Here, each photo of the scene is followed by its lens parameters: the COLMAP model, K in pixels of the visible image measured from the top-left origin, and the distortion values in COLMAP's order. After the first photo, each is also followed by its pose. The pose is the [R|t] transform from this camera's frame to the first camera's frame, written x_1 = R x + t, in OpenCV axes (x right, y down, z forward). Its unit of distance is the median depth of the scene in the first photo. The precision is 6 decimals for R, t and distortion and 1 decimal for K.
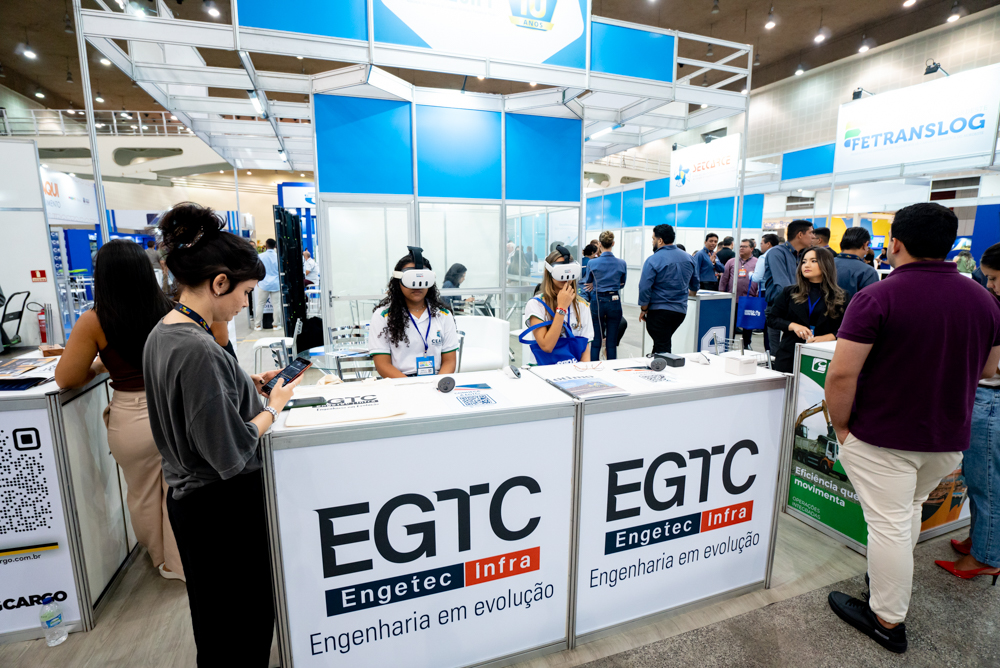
lens RADIAL K [[482.1, 0, 496.0], [0, 482.1, 336.2], [0, 0, 1]] dist [-0.013360, 0.000012]
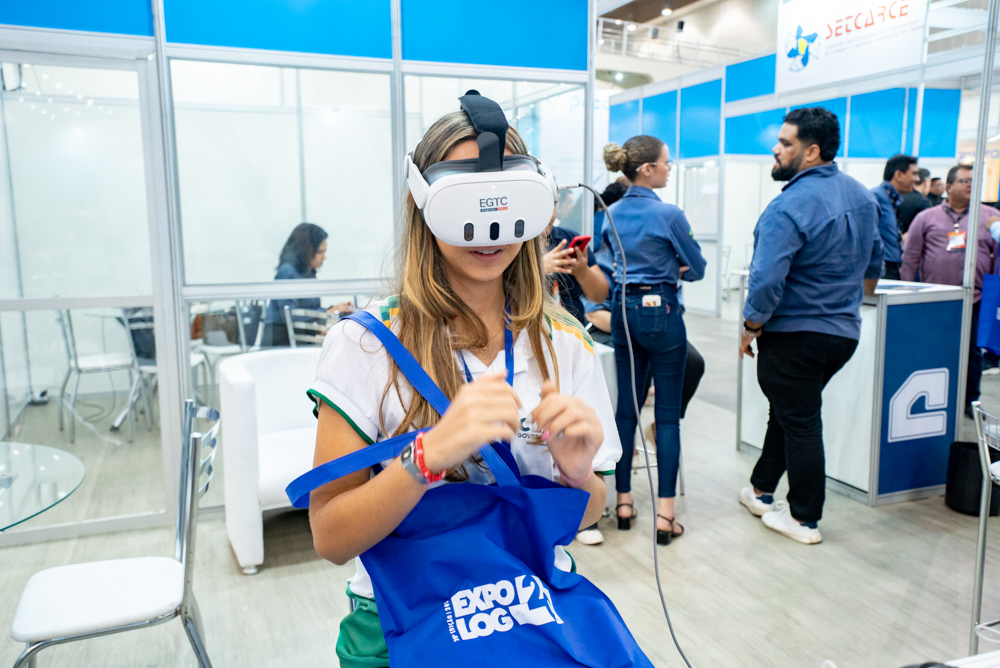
lens RADIAL K [[879.1, 0, 492.8], [0, 879.1, 327.2], [0, 0, 1]] dist [0.078582, 0.048263]
pose [[0.998766, -0.010026, 0.048632, 0.053791], [0.012199, 0.998931, -0.044594, -0.026673], [-0.048133, 0.045132, 0.997821, 0.259648]]
